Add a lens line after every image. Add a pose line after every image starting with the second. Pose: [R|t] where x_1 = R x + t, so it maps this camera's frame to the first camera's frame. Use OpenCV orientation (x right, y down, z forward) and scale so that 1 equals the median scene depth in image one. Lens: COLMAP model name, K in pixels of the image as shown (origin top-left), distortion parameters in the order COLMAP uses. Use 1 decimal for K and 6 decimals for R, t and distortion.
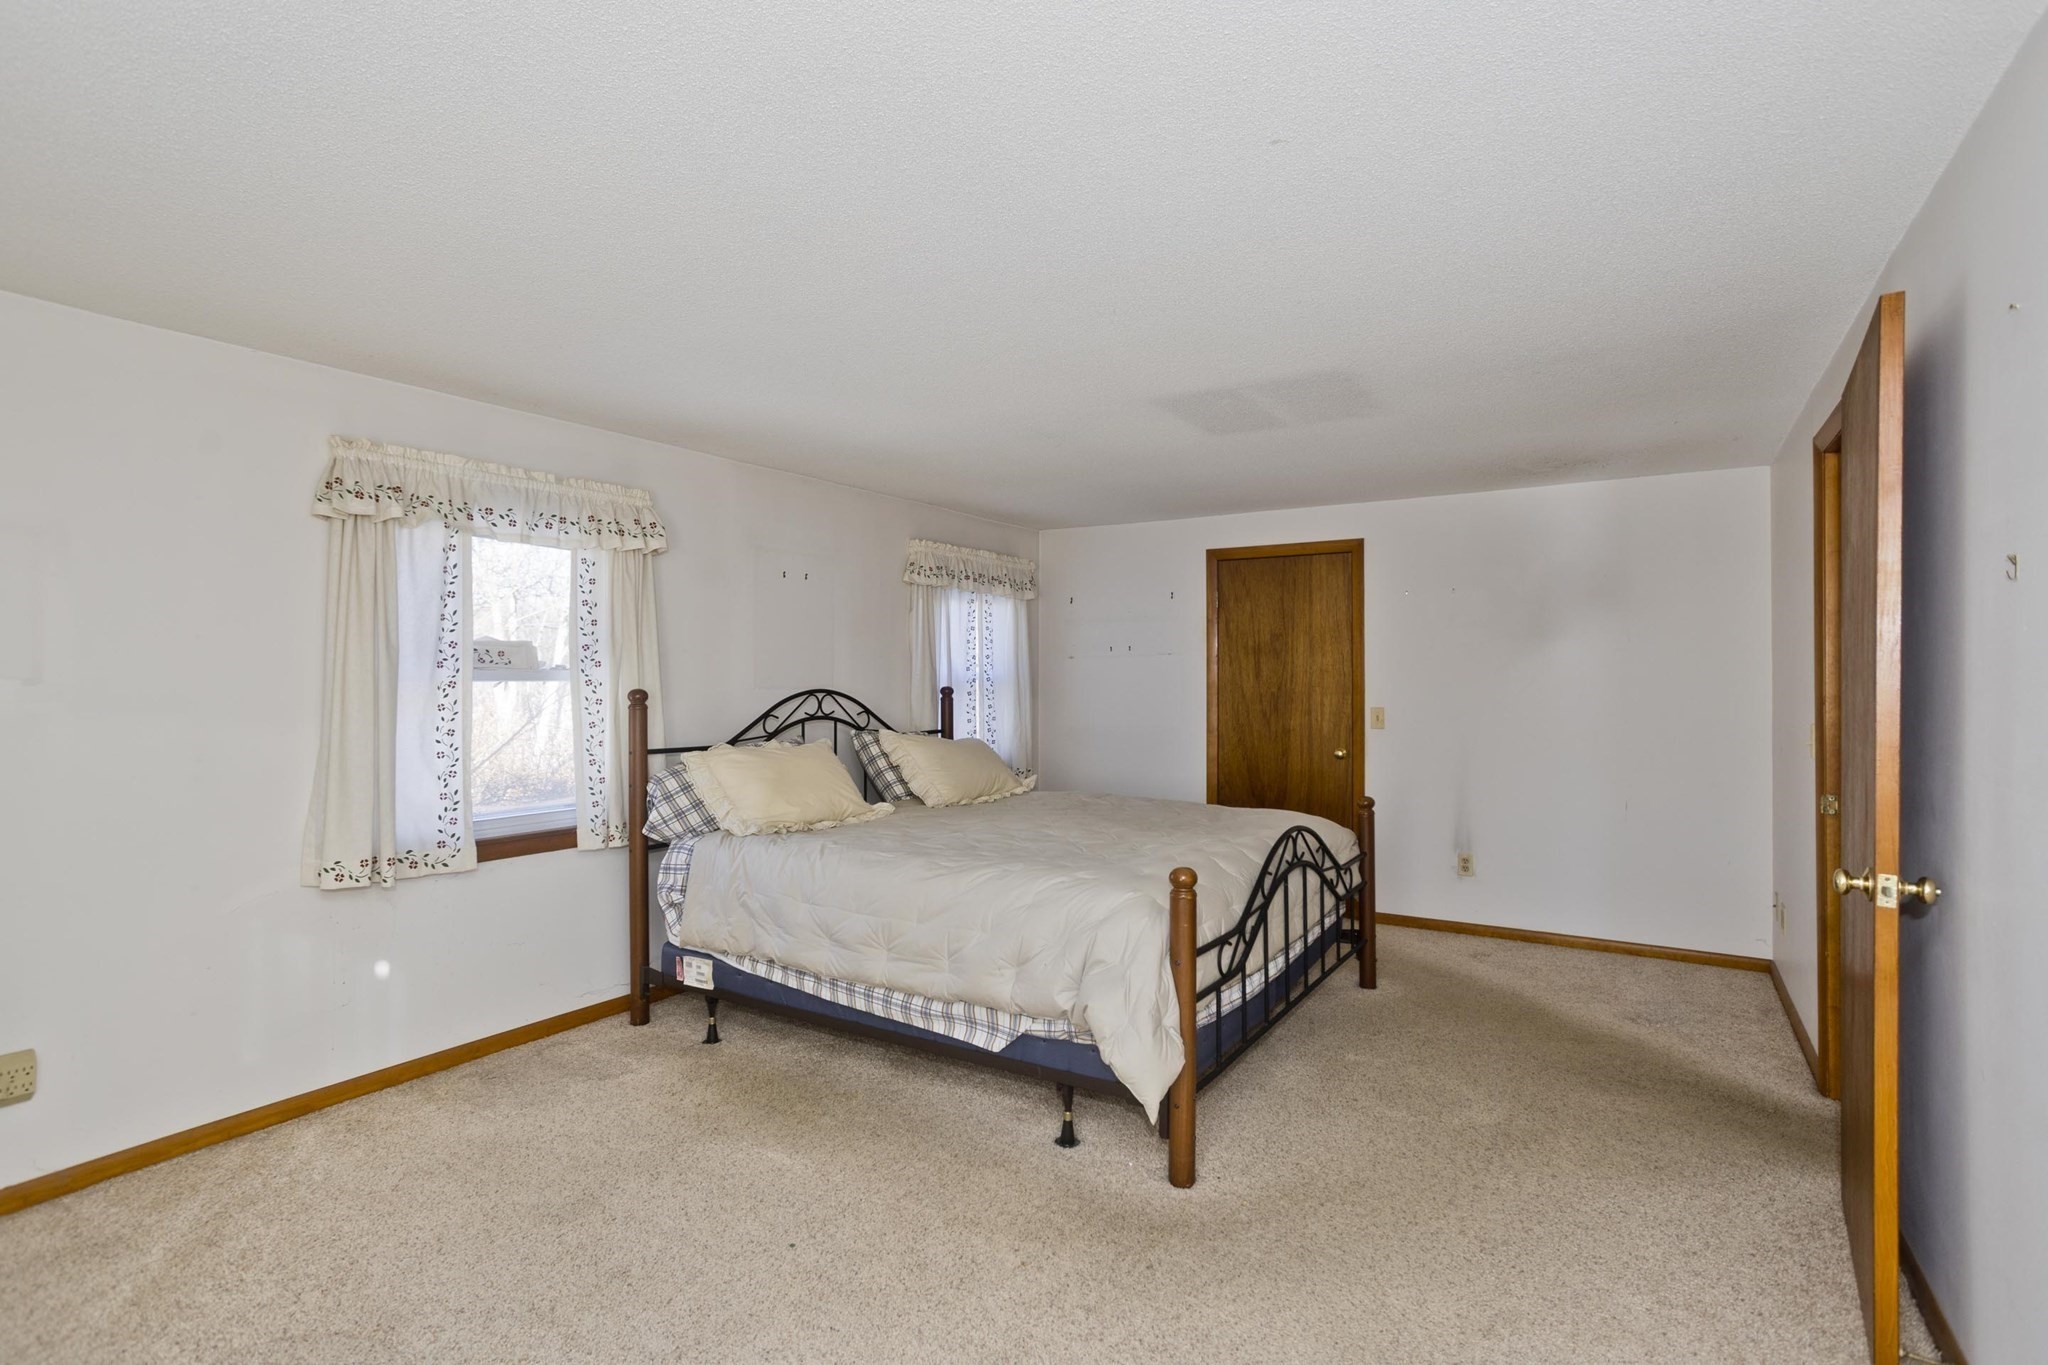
lens RADIAL K [[981.9, 0, 1028.5], [0, 981.9, 674.1], [0, 0, 1]] dist [-0.054265, 0.035985]
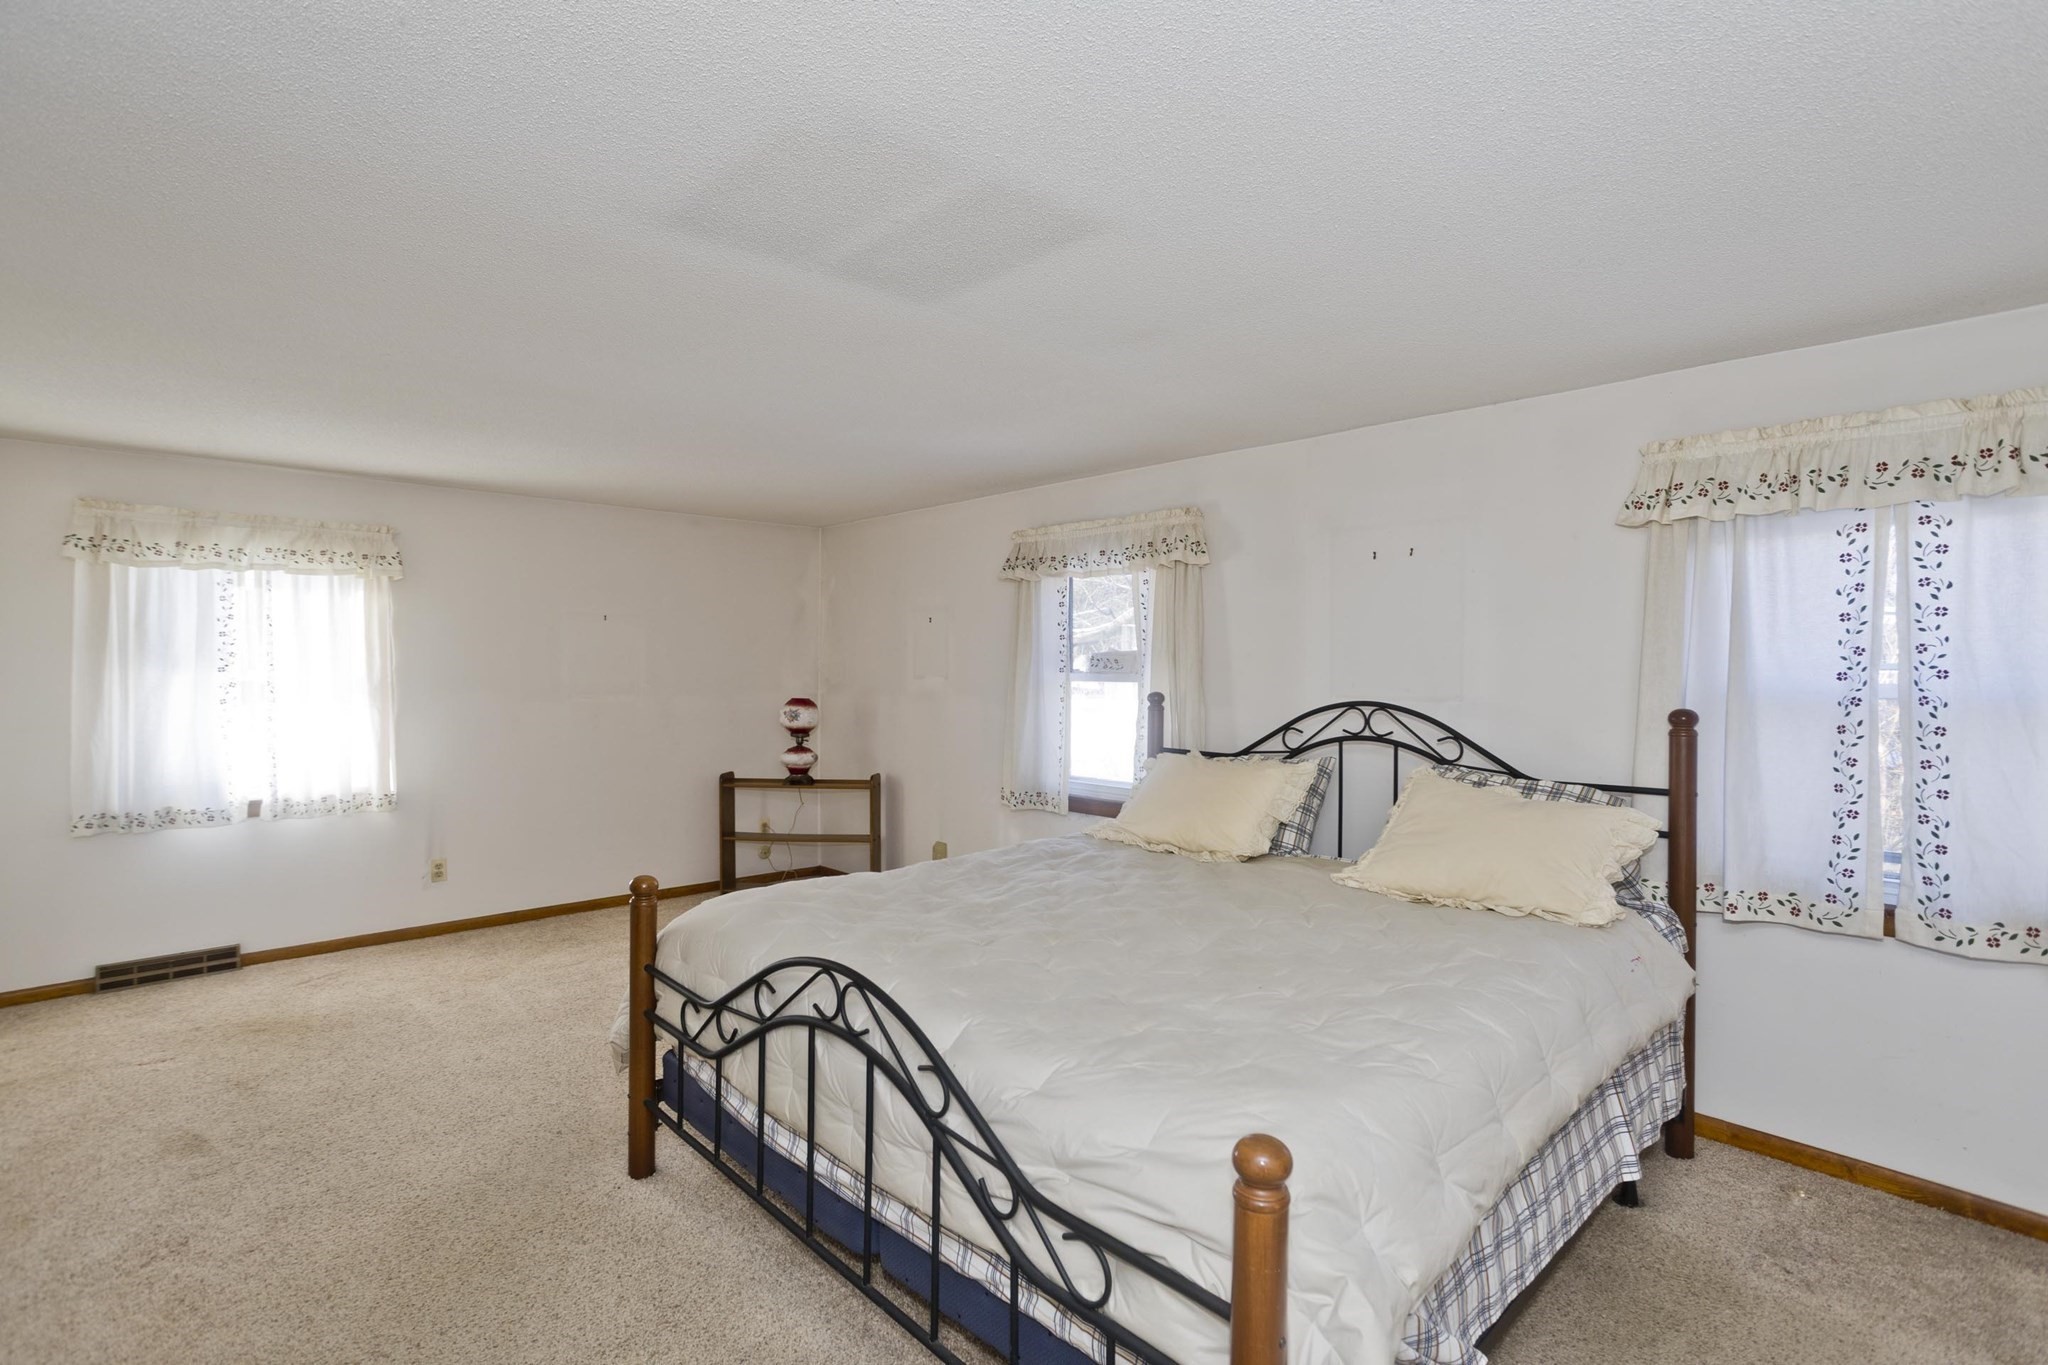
lens RADIAL K [[981.9, 0, 1028.5], [0, 981.9, 674.1], [0, 0, 1]] dist [-0.054265, 0.035985]
pose [[-0.254302, -0.005311, -0.967110, 0.586476], [-0.014193, 0.999898, -0.001759, -0.000399], [0.967021, 0.013278, -0.254351, 0.935822]]
